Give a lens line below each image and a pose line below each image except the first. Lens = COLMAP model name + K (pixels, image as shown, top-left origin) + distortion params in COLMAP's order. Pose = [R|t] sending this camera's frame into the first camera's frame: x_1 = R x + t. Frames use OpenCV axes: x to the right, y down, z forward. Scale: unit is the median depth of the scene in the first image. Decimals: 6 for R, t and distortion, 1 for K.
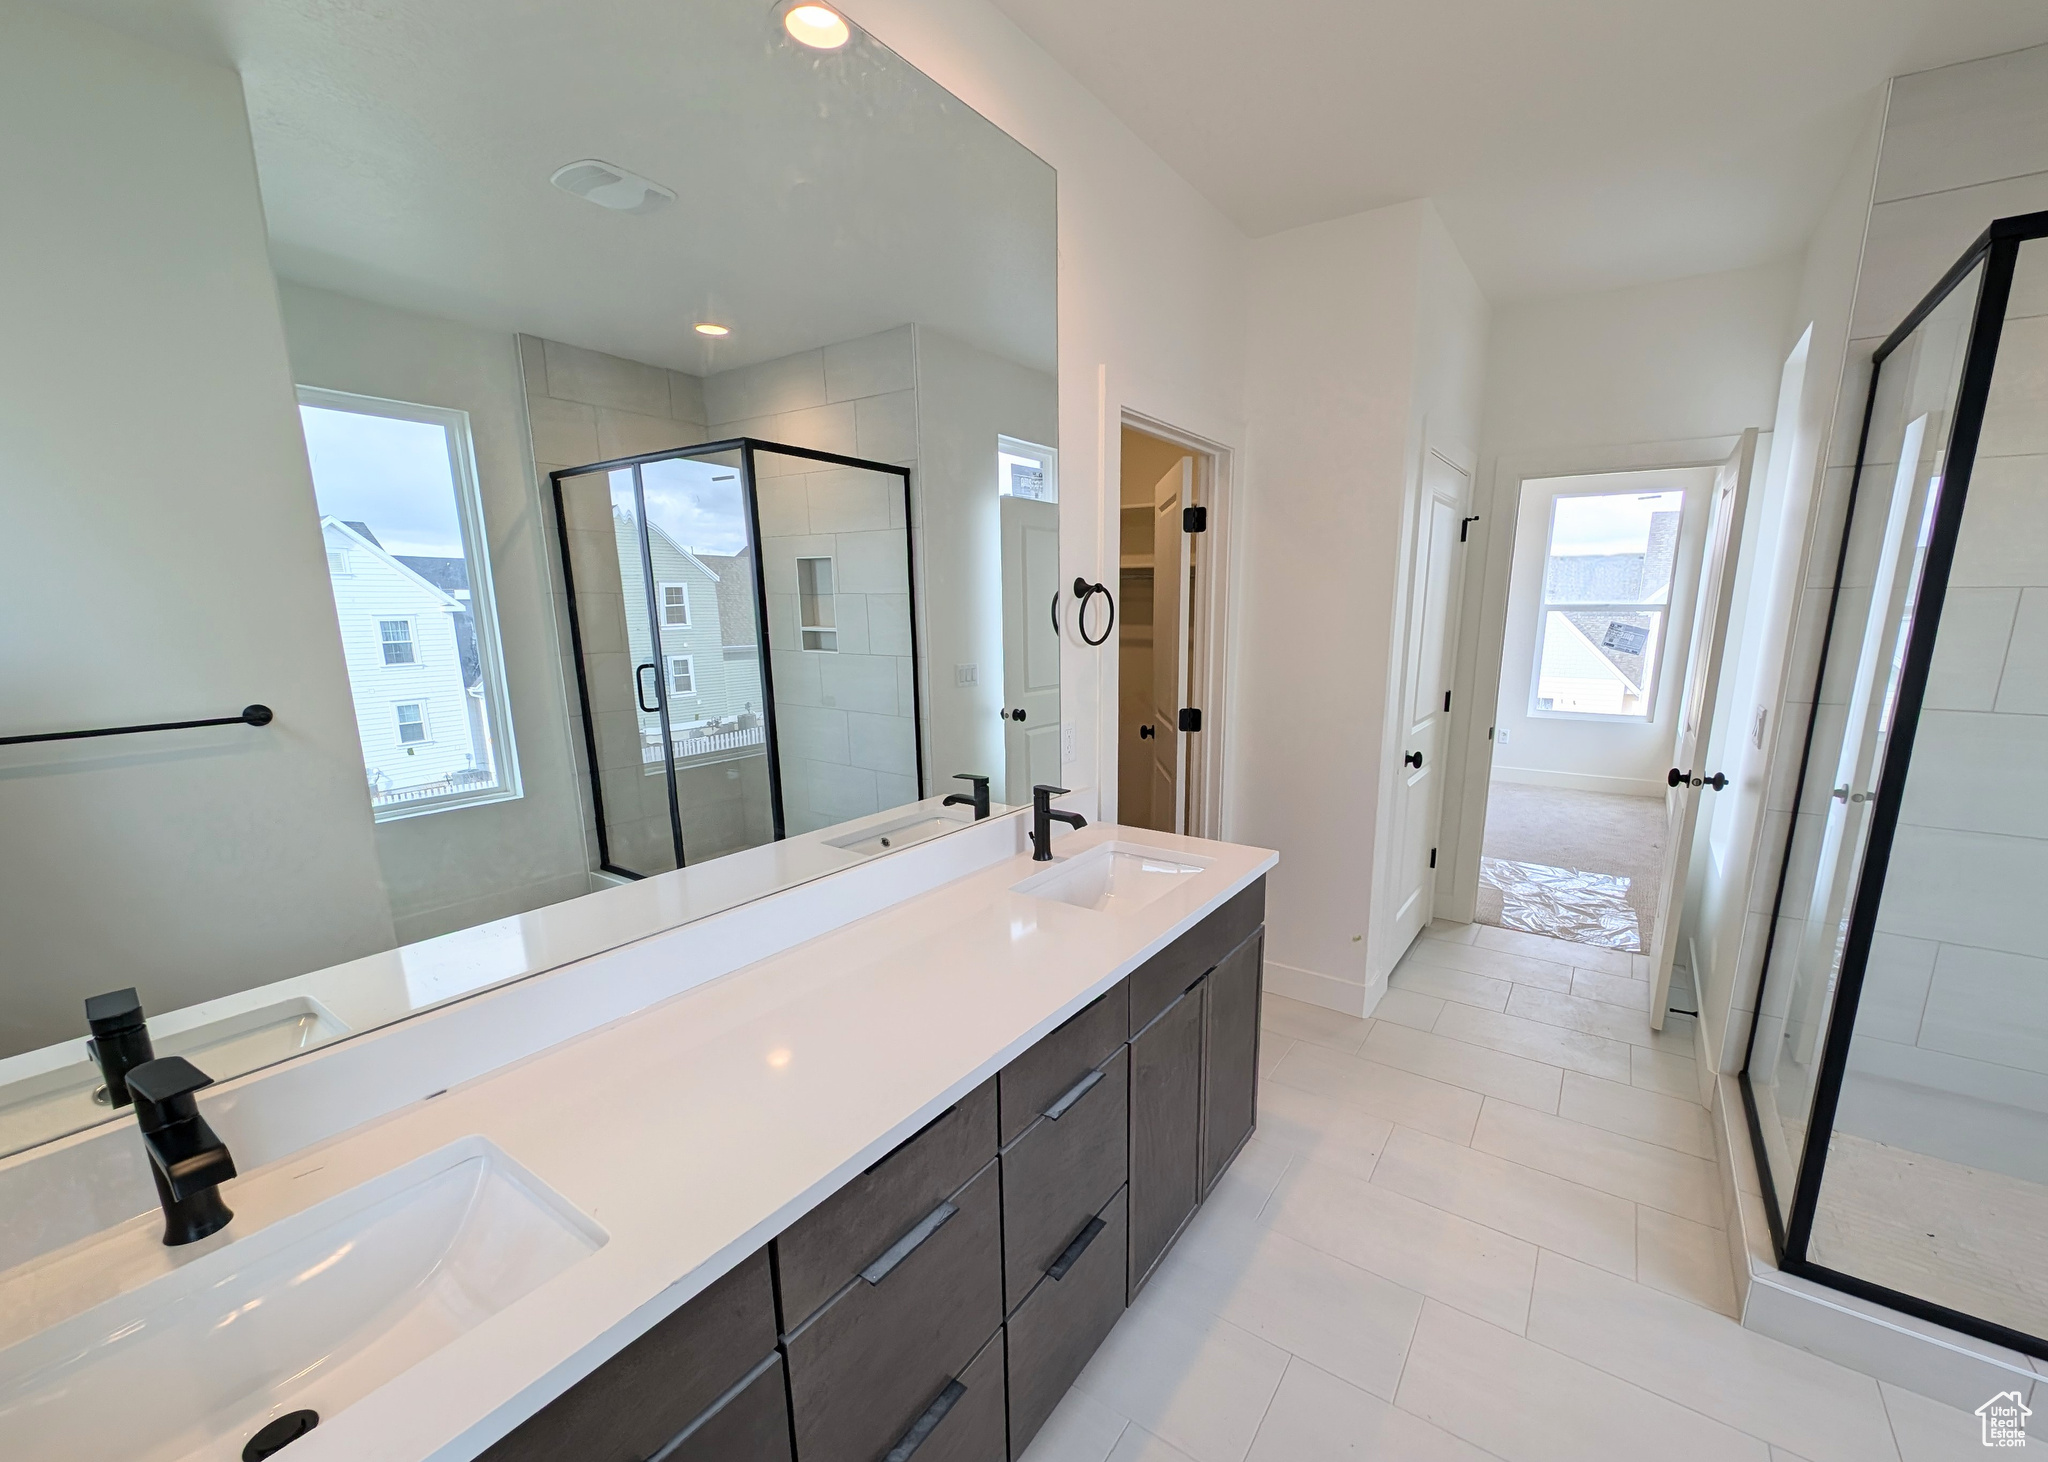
lens RADIAL K [[807.3, 0, 1024.0], [0, 807.3, 731.0], [0, 0, 1]] dist [-0.030201, -0.000039]
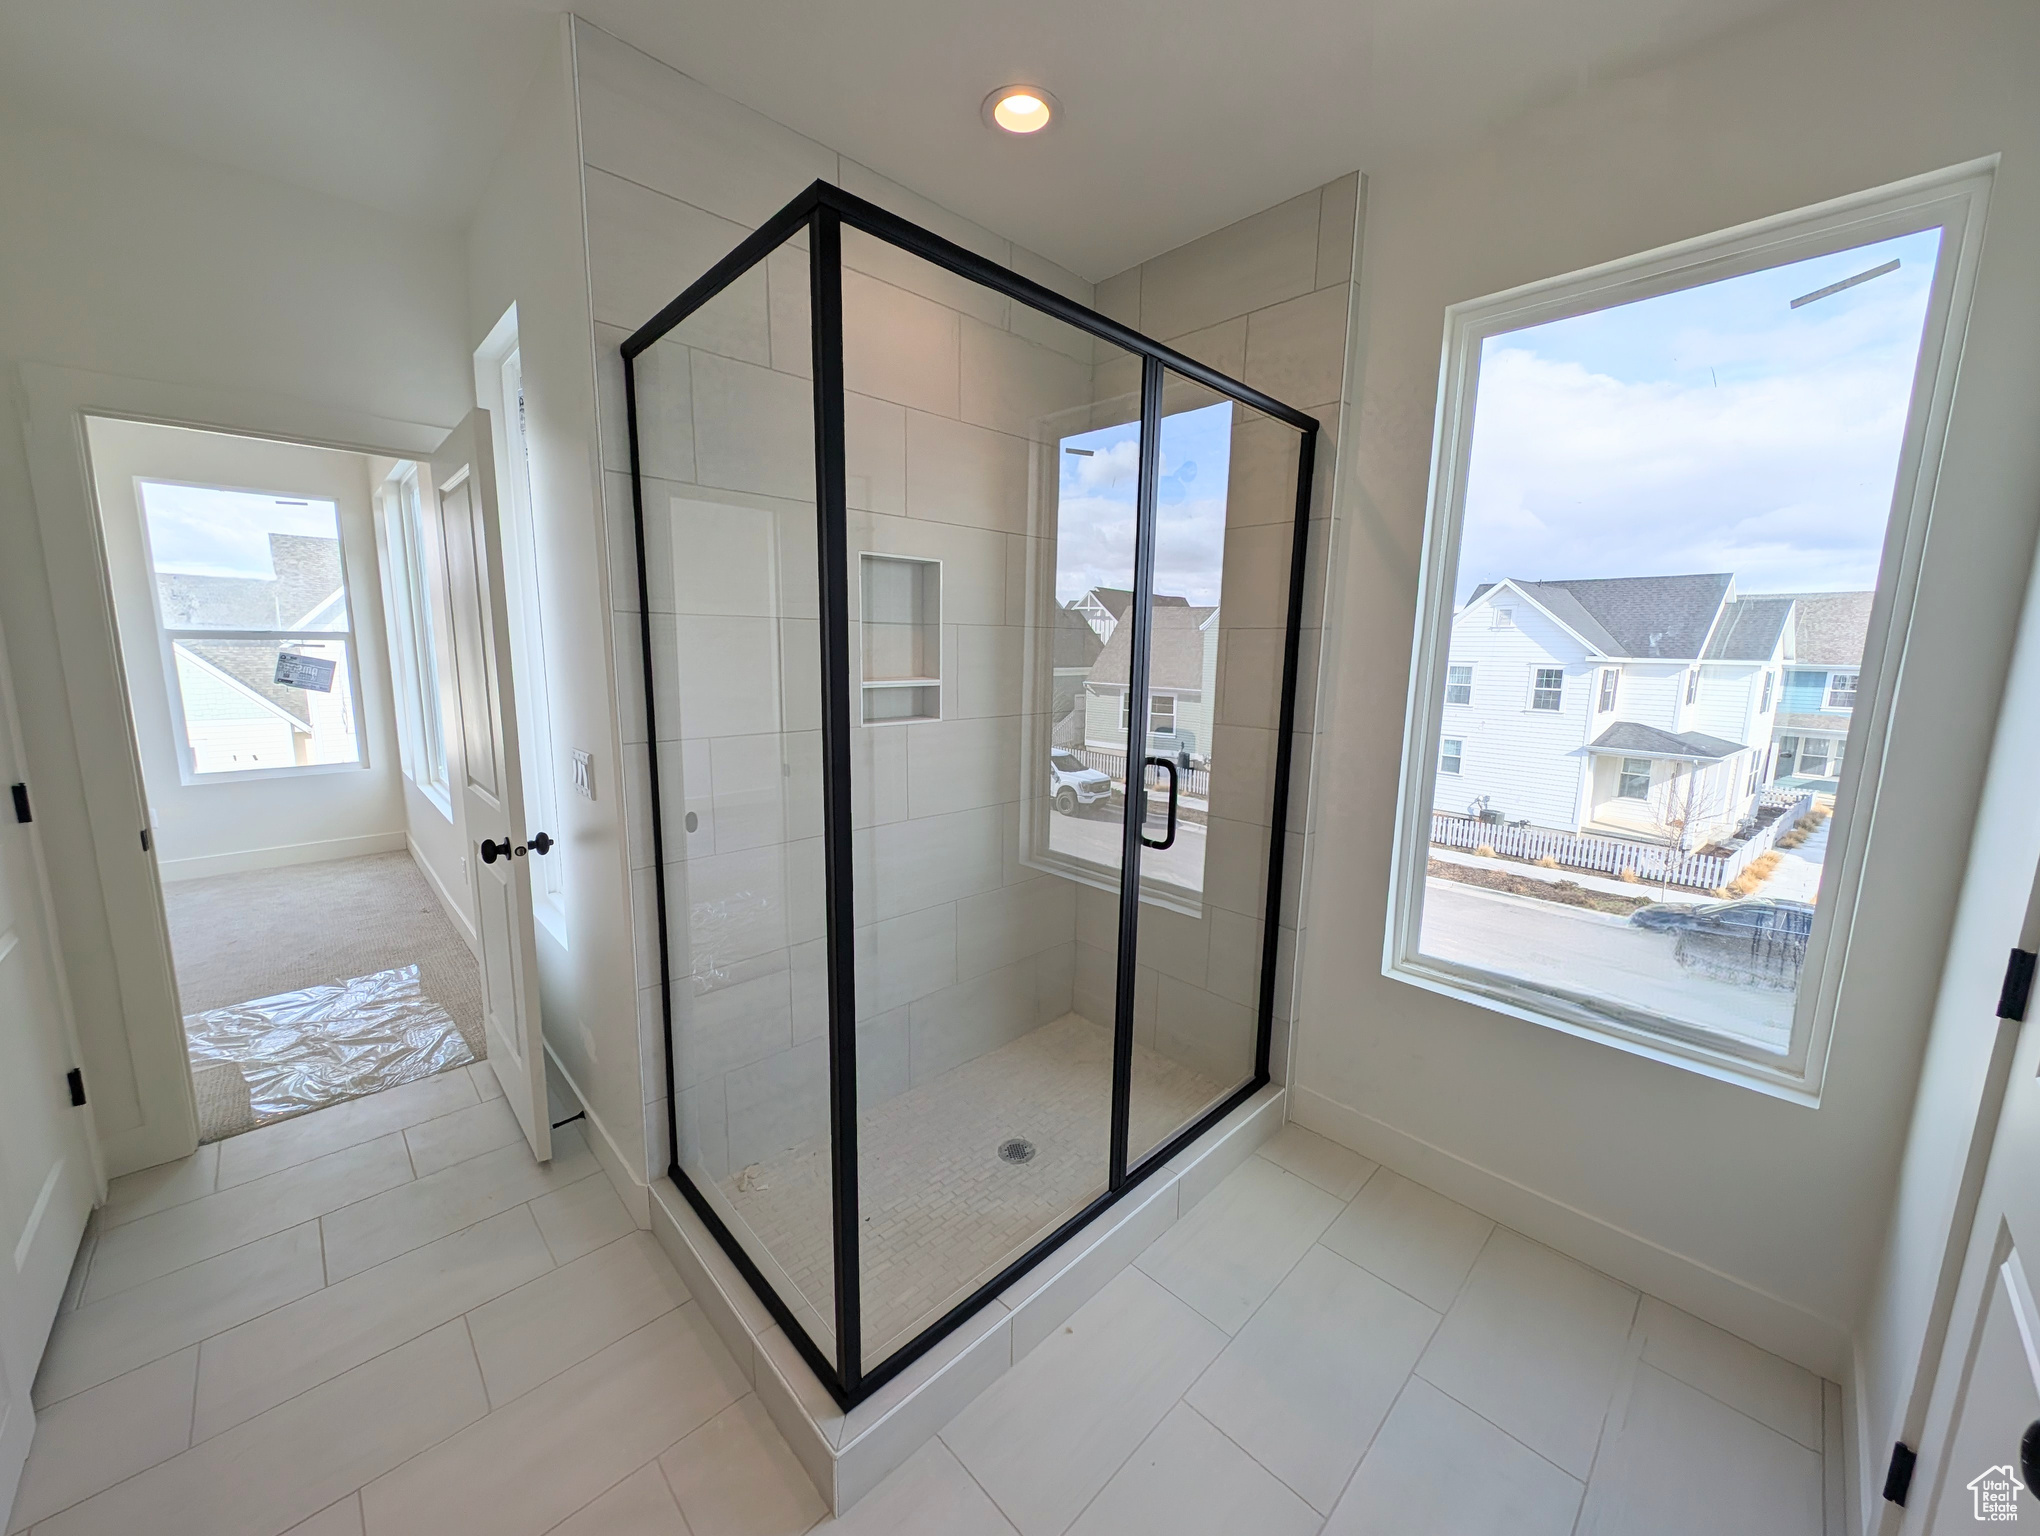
lens RADIAL K [[758.7, 0, 1020.0], [0, 758.7, 768.0], [0, 0, 1]] dist [-0.000350, -0.000404]
pose [[0.146432, -0.153297, 0.977271, 0.127189], [0.139640, 0.981230, 0.132994, -0.033432], [-0.979315, 0.116991, 0.165089, 0.248867]]
